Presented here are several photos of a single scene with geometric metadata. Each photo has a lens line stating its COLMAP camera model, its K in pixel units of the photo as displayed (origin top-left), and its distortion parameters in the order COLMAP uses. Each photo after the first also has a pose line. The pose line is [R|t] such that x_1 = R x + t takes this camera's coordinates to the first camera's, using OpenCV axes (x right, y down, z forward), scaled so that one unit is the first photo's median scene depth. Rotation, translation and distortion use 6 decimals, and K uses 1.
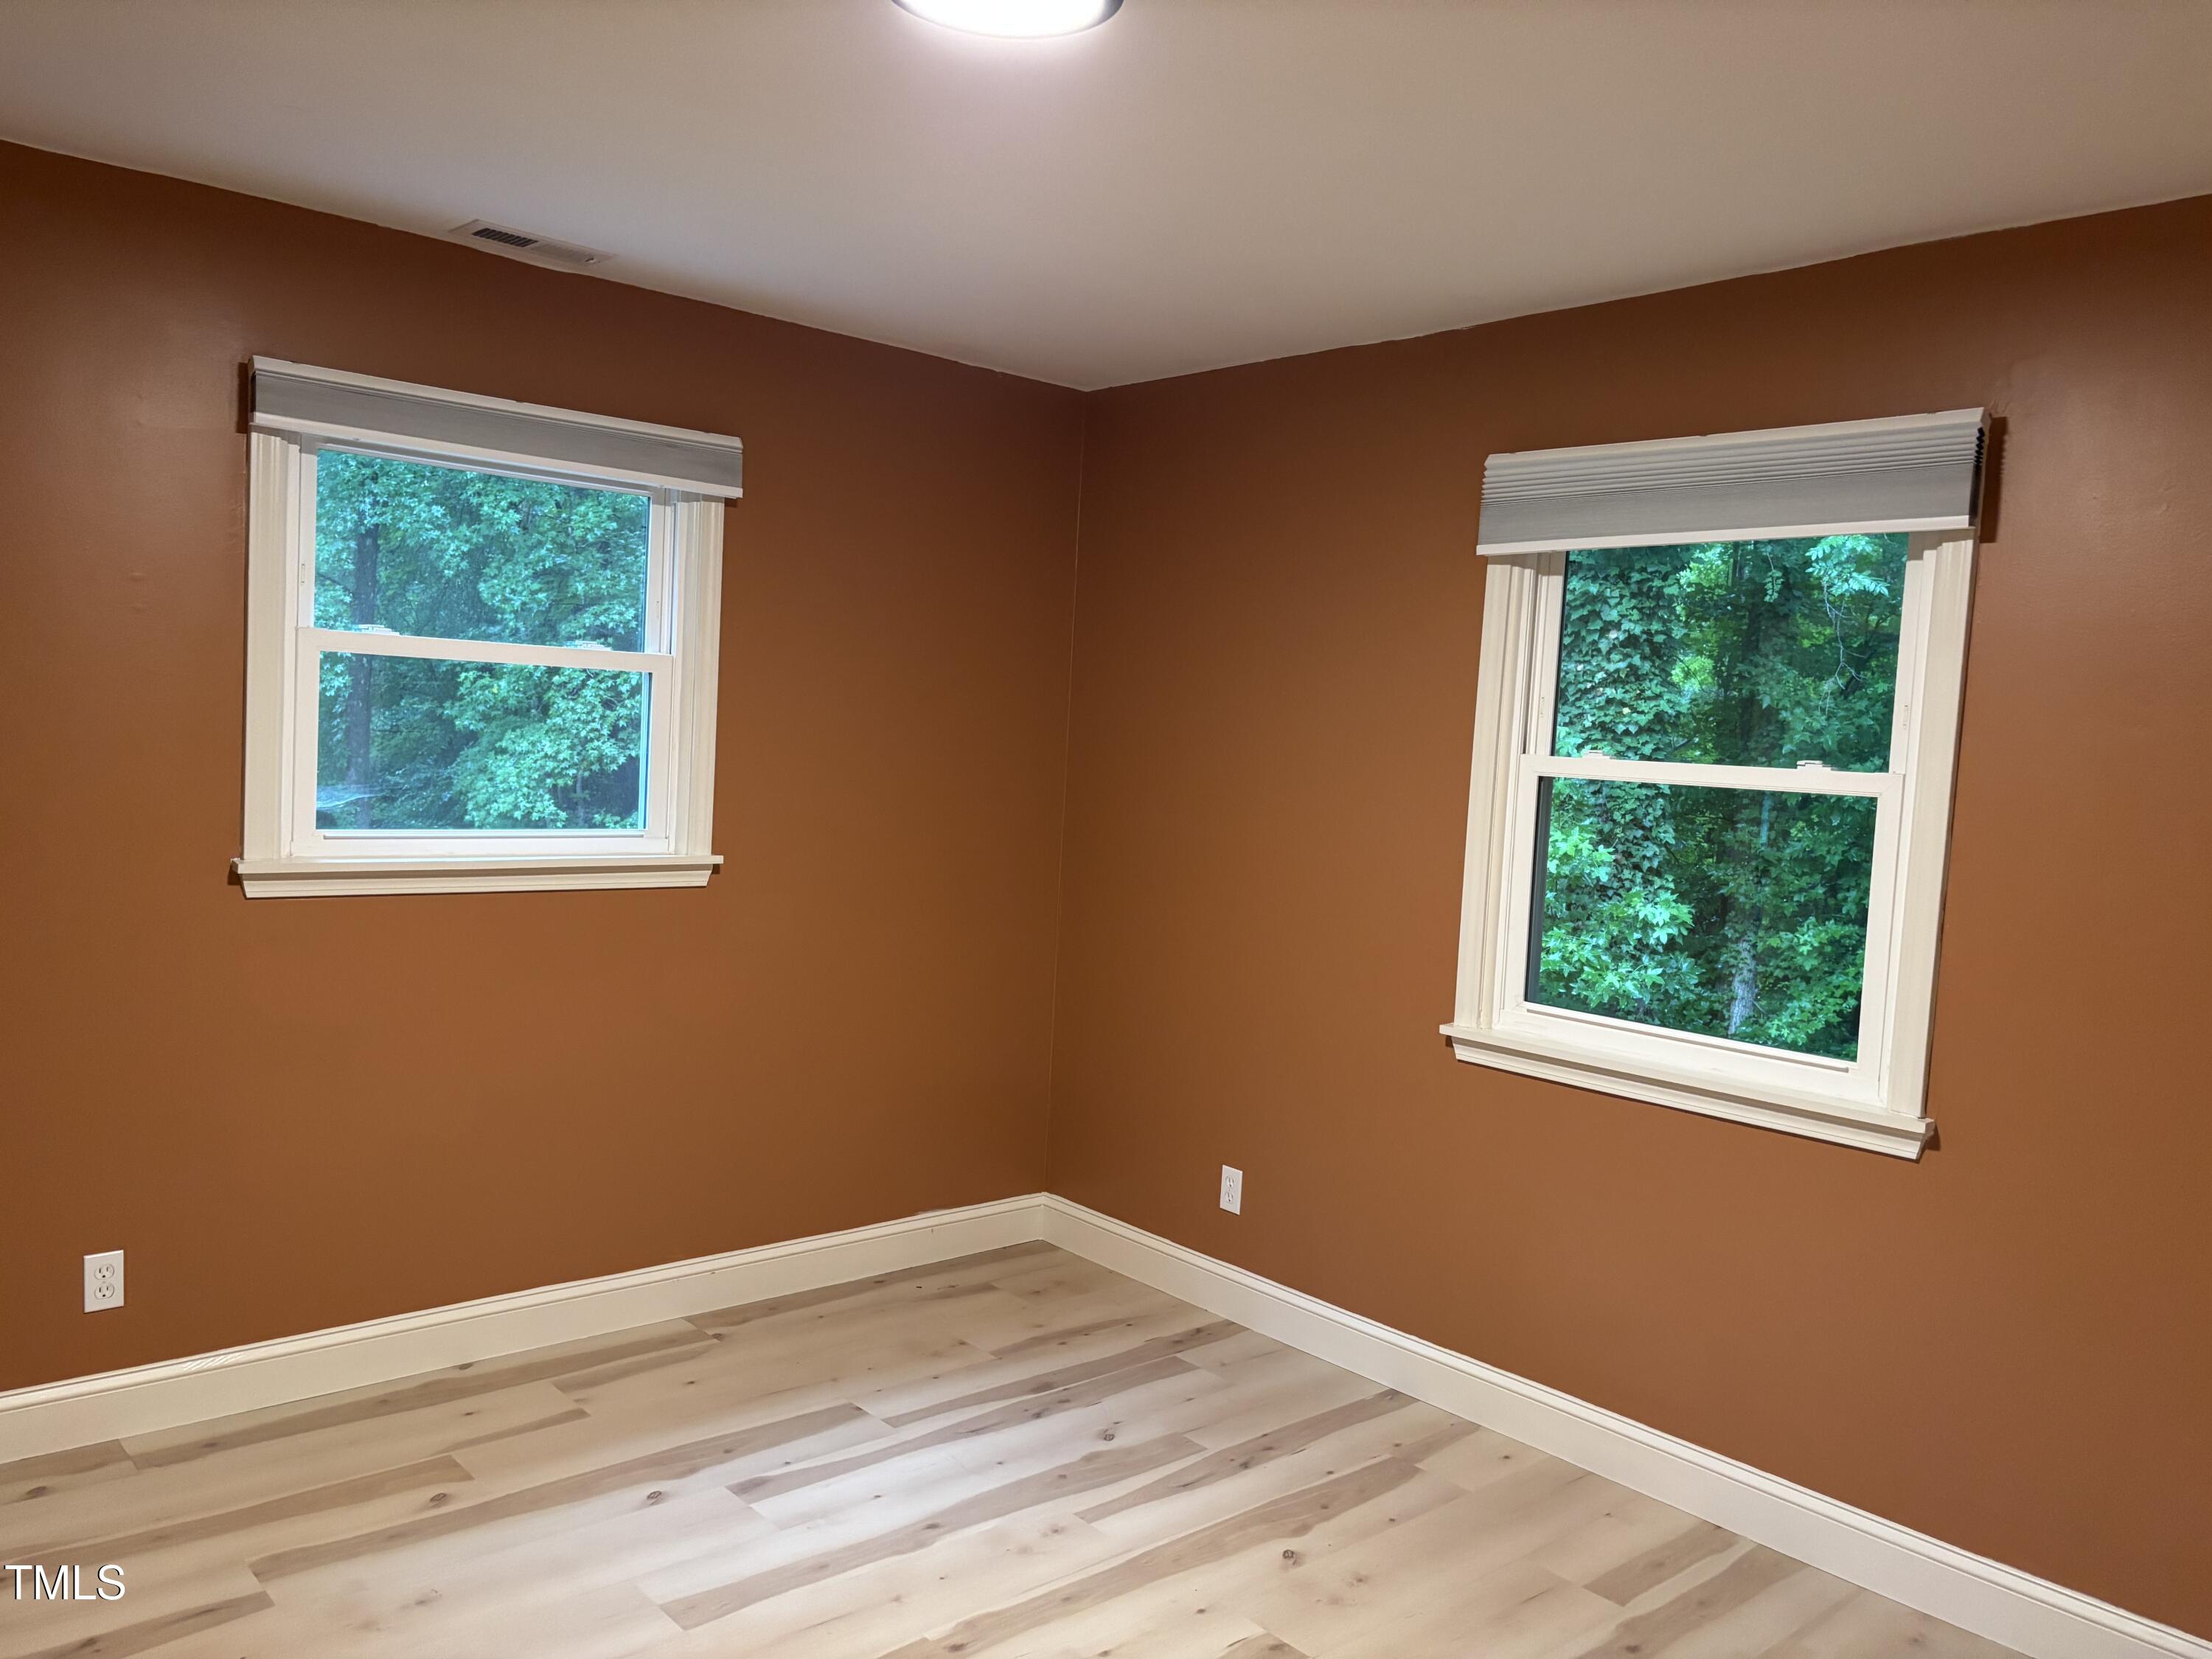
lens RADIAL K [[1666.1, 0, 1116.6], [0, 1666.1, 845.6], [0, 0, 1]] dist [0.059413, -0.066986]
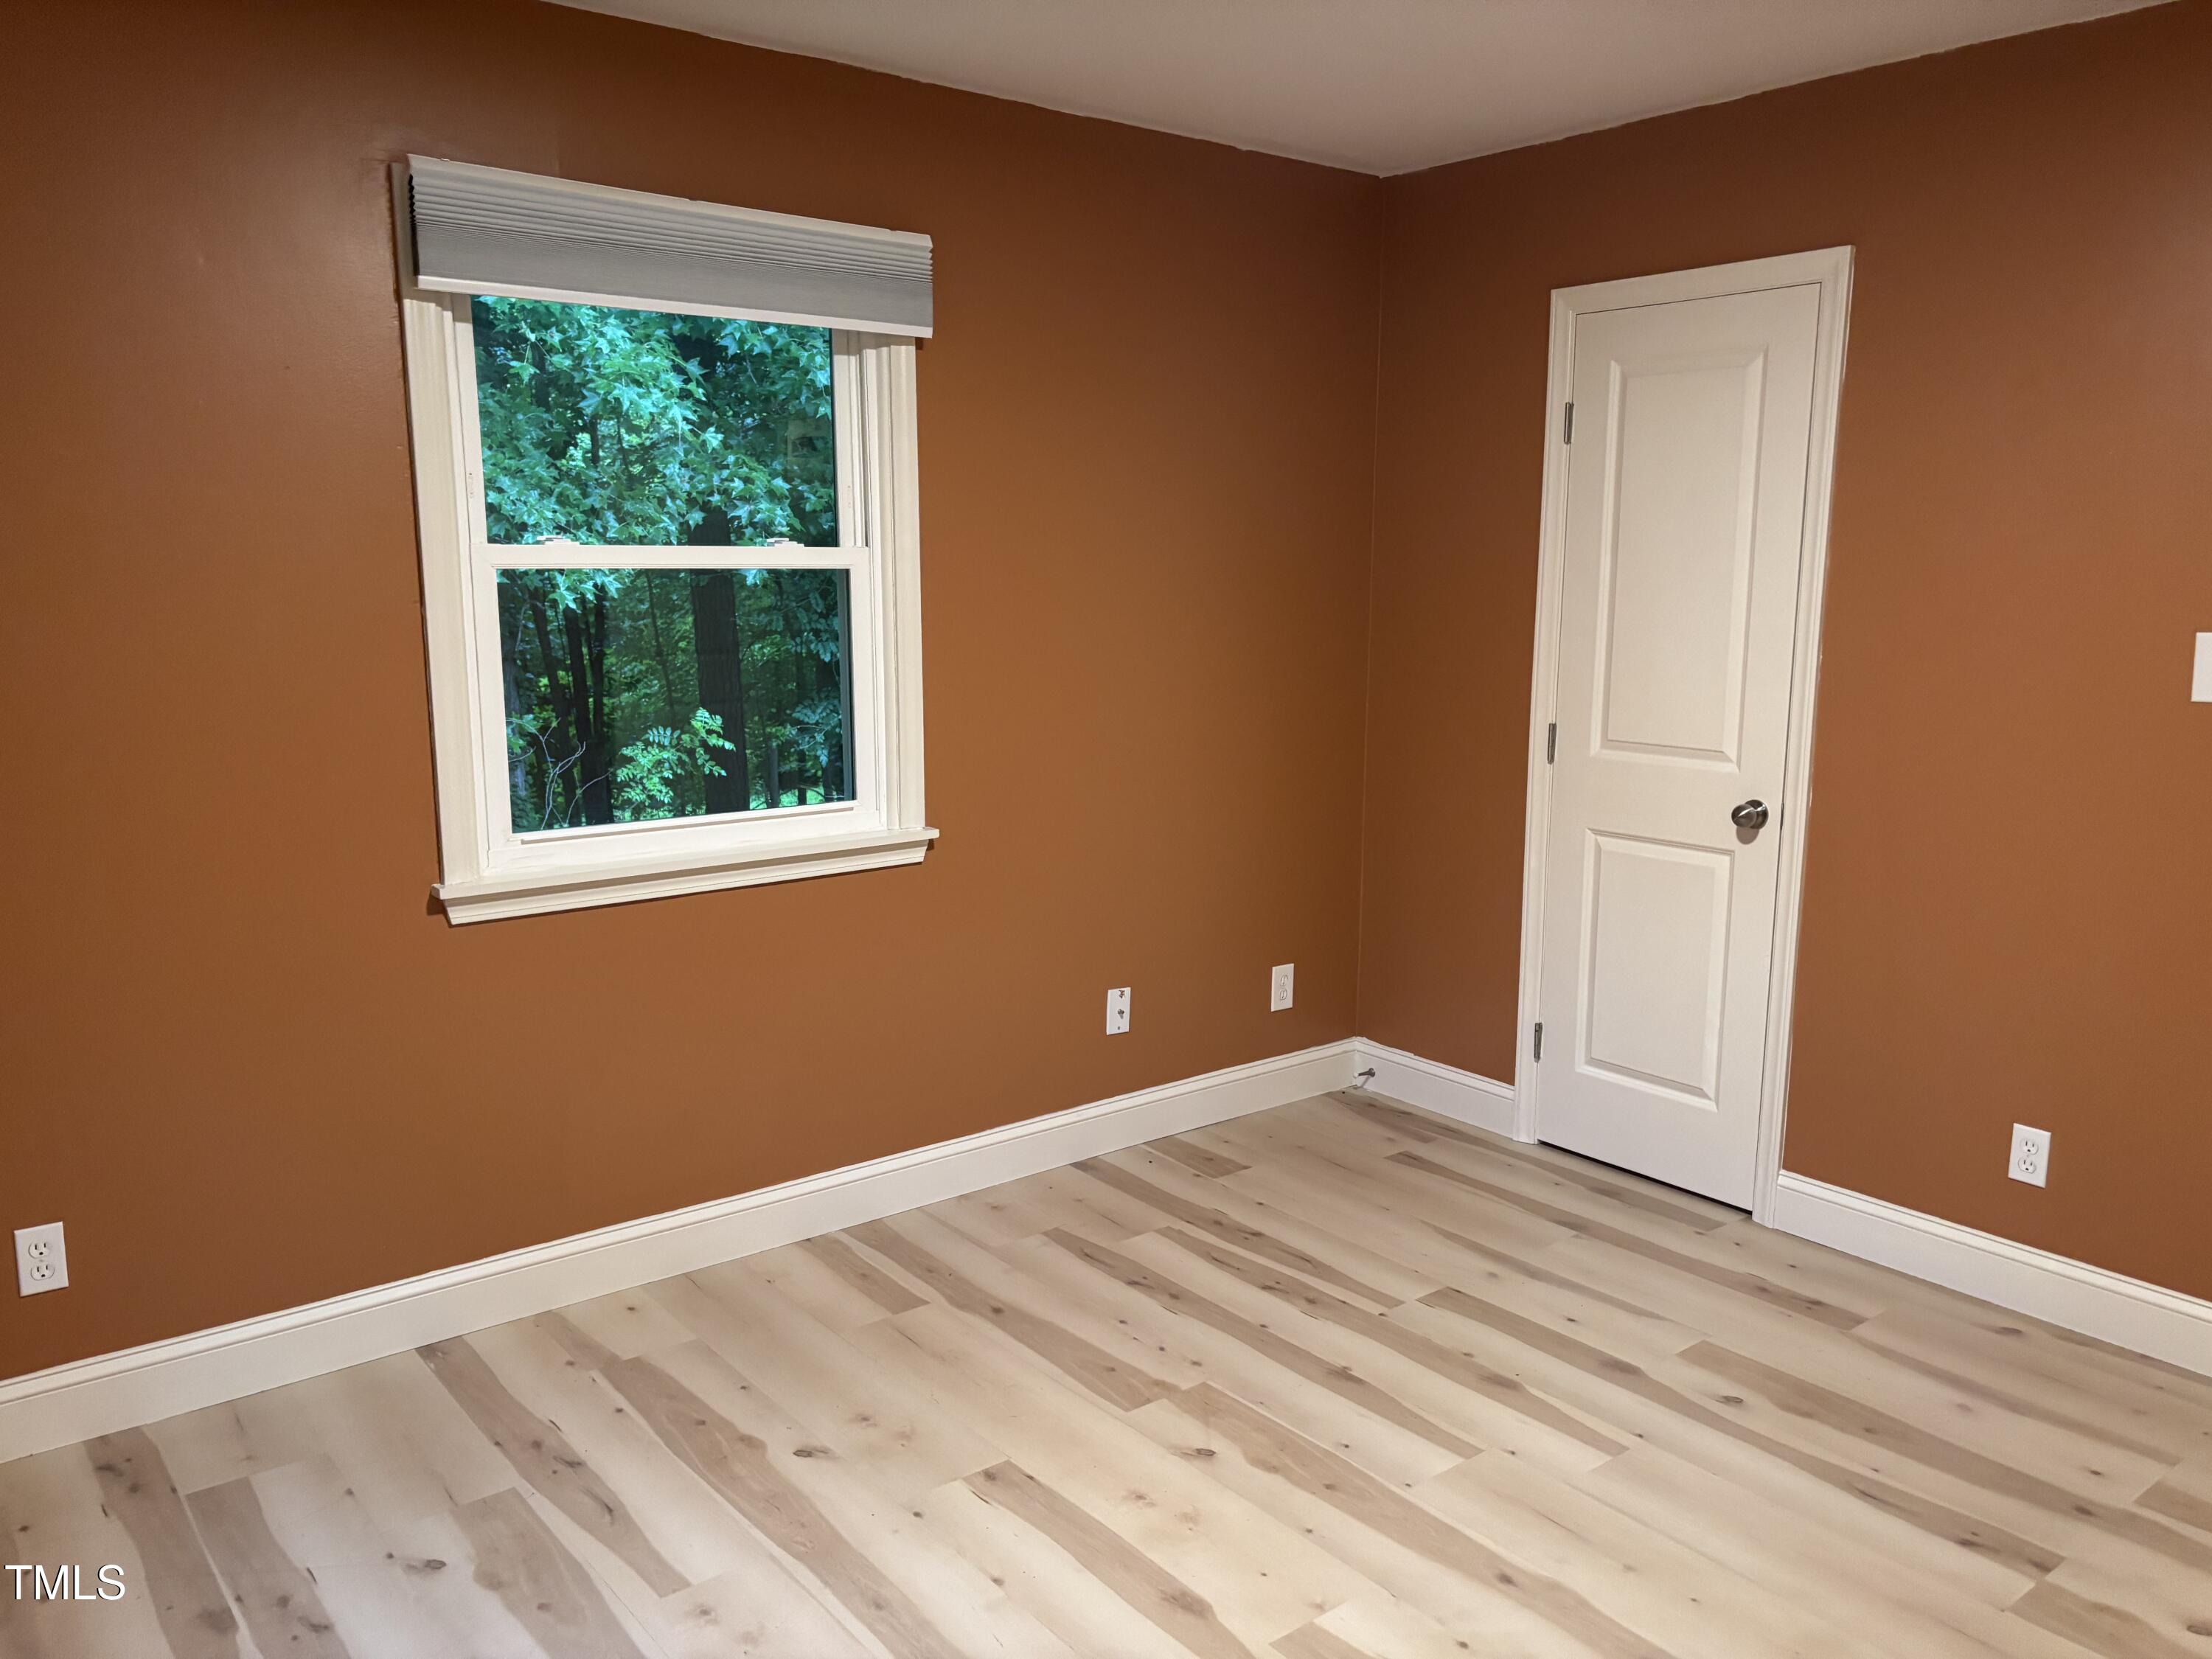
lens RADIAL K [[1666.1, 0, 1159.6], [0, 1666.1, 832.5], [0, 0, 1]] dist [0.059413, -0.066986]
pose [[0.052963, -0.222570, 0.973477, -0.615893], [0.067382, 0.973420, 0.218891, -0.079374], [-0.996320, 0.054002, 0.066553, 0.647612]]
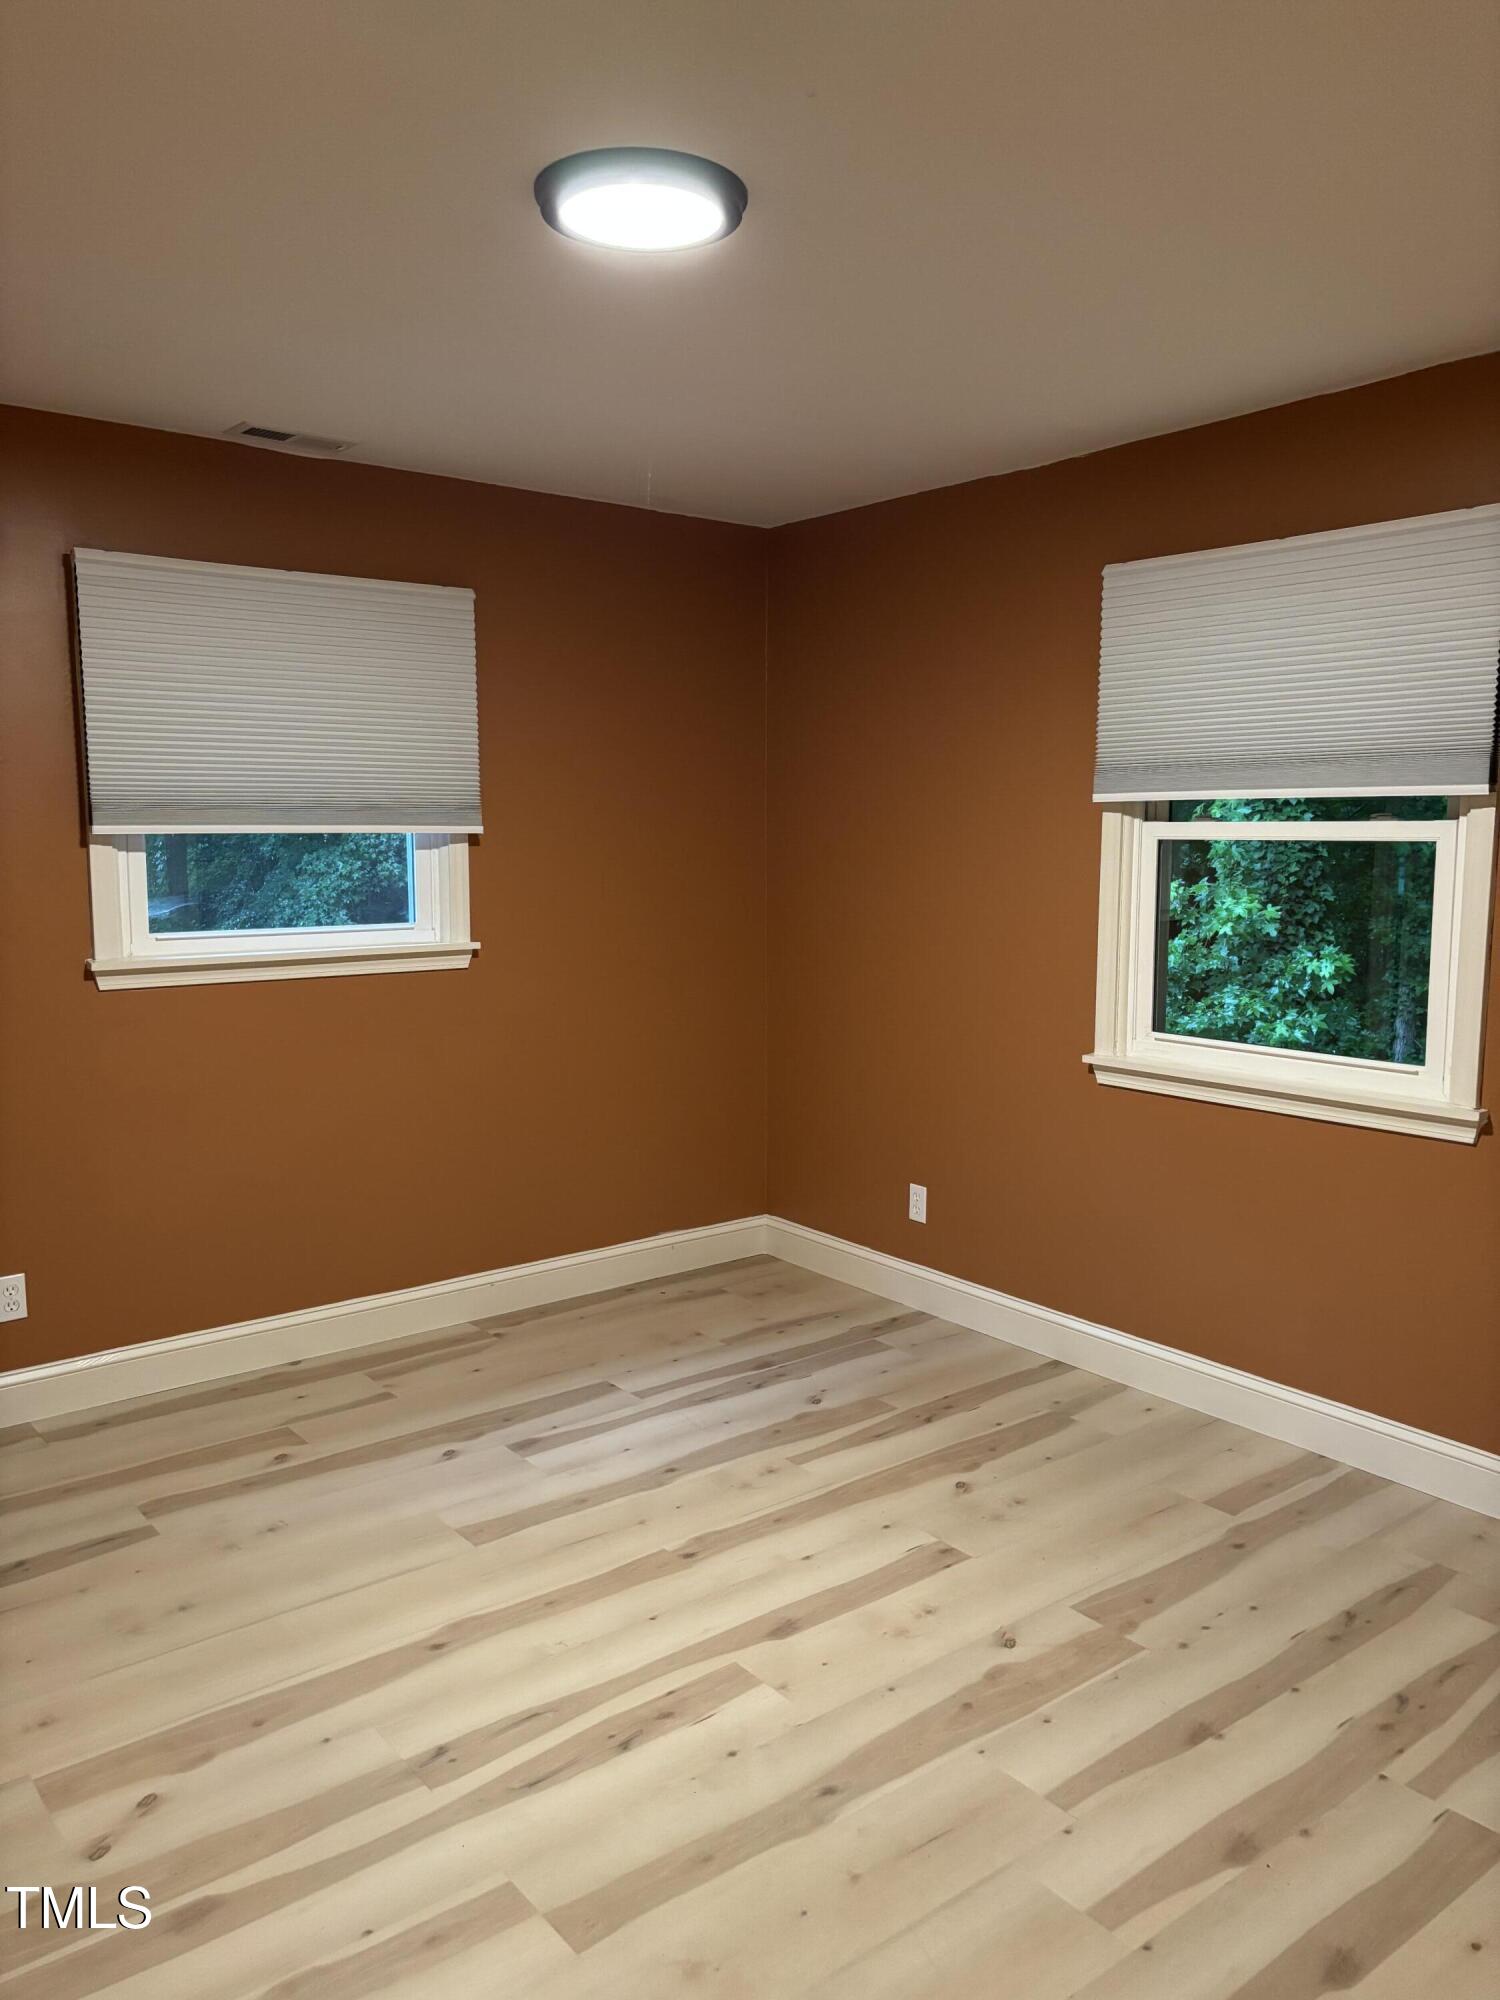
lens RADIAL K [[1506.4, 0, 764.4], [0, 1506.4, 1007.9], [0, 0, 1]] dist [0.059413, -0.066986]
pose [[0.997204, -0.044094, -0.060330, 0.037378], [0.046969, 0.997786, 0.047084, 0.013858], [0.058120, -0.049786, 0.997067, -0.084692]]
